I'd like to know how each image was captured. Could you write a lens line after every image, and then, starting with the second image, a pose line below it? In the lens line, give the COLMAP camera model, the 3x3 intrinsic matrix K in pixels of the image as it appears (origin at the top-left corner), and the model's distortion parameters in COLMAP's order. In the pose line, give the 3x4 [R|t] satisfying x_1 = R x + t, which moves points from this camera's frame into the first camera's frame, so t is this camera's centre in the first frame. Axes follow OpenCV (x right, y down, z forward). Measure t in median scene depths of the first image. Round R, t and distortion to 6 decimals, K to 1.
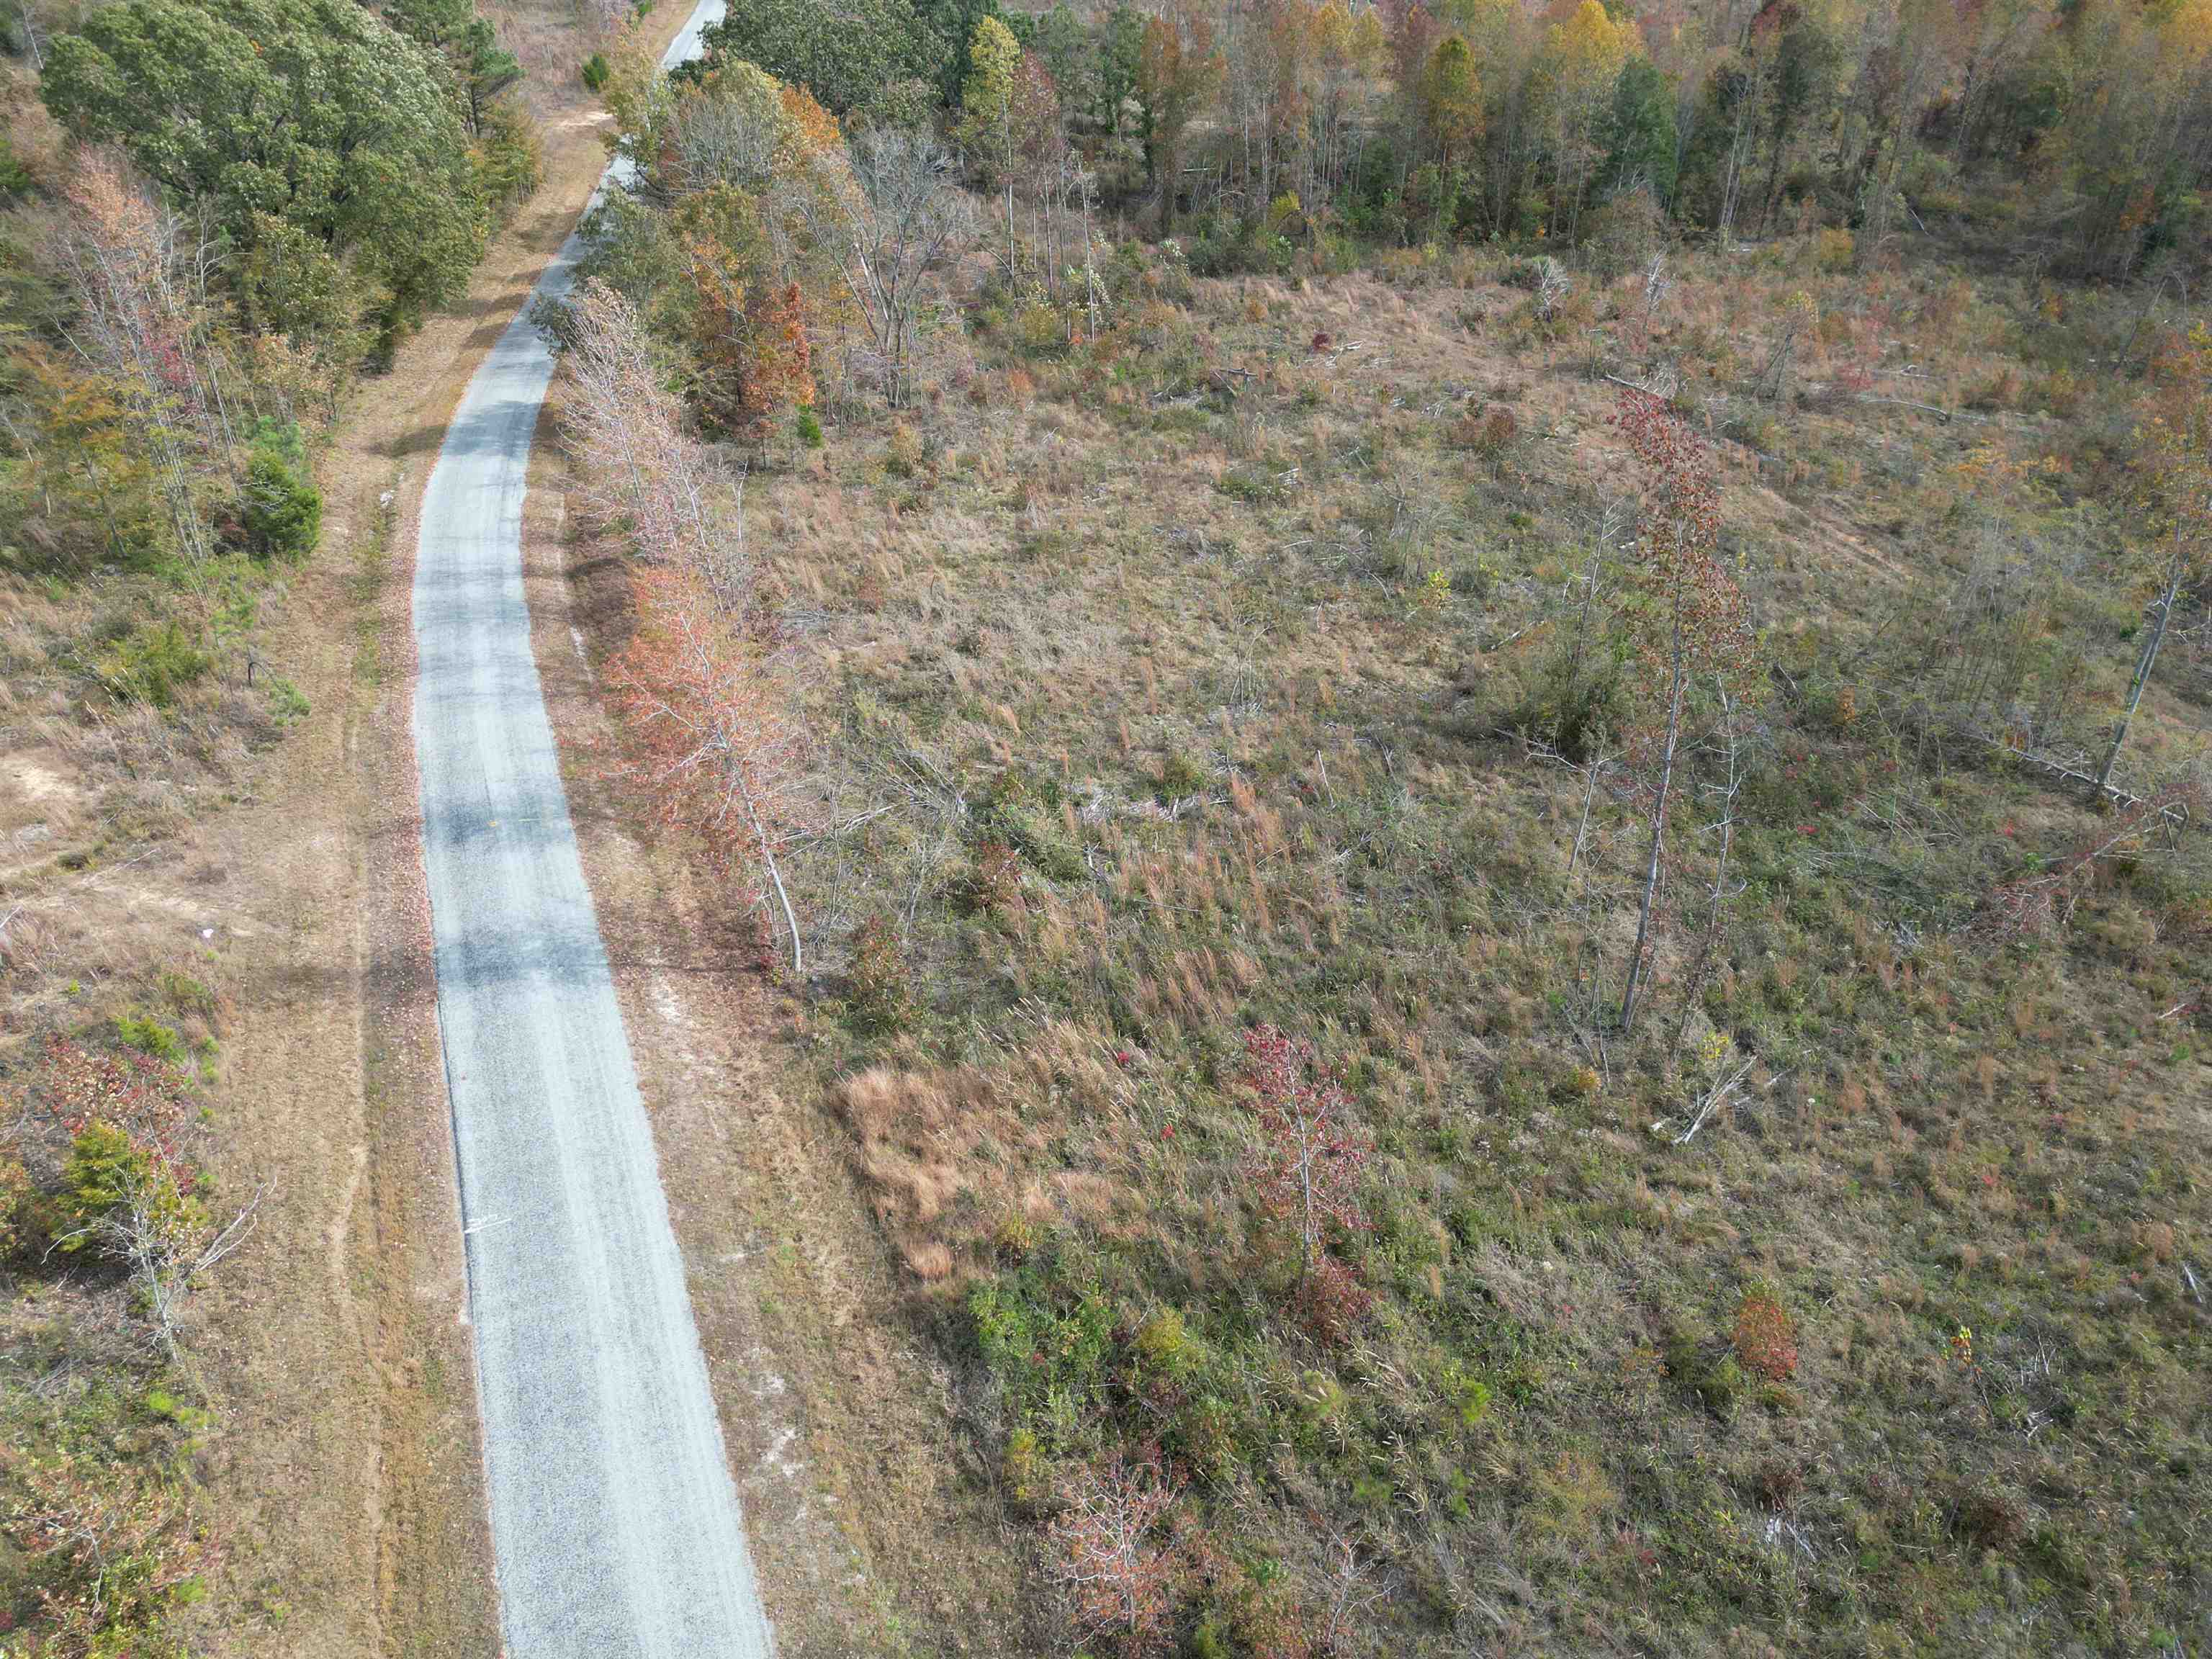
lens RADIAL K [[1552.3, 0, 1109.8], [0, 1552.3, 833.1], [0, 0, 1]] dist [0.069111, -0.068416]
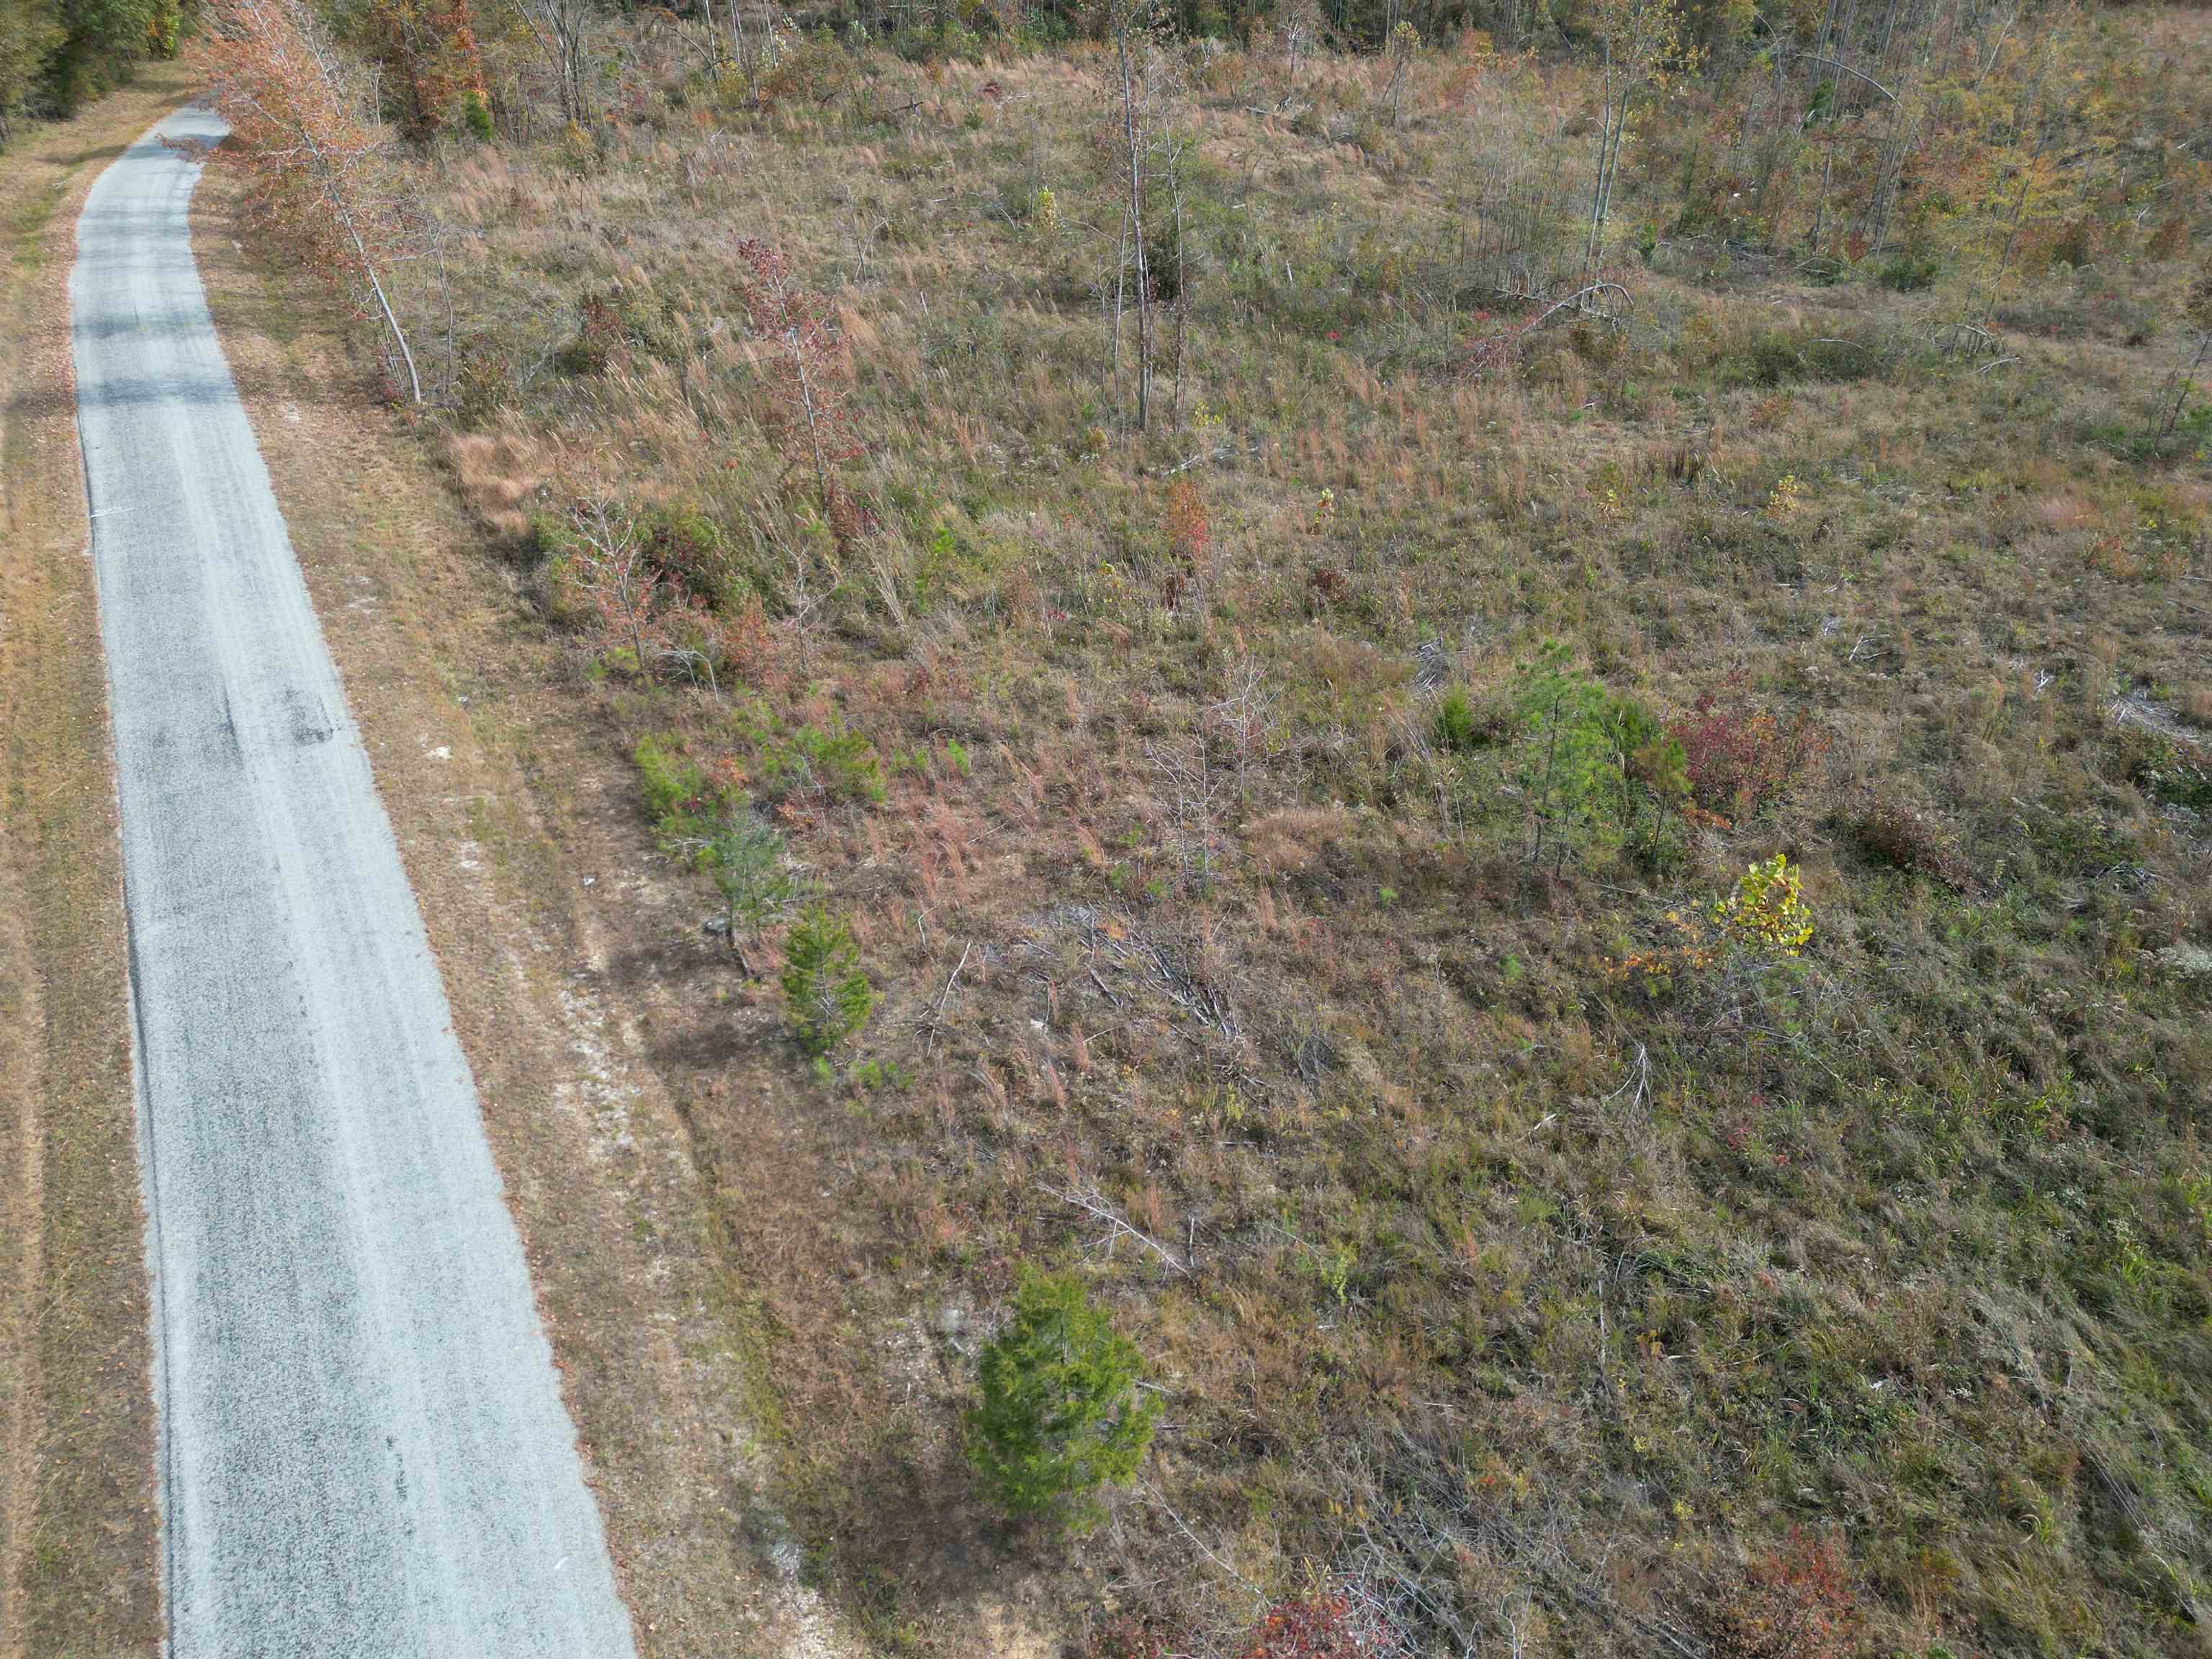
lens RADIAL K [[1552.3, 0, 1109.8], [0, 1552.3, 833.1], [0, 0, 1]] dist [0.069111, -0.068416]
pose [[0.992695, -0.065476, 0.101339, 0.179581], [0.064843, 0.997850, 0.009526, 0.468646], [-0.101745, -0.002885, 0.994806, -0.207970]]
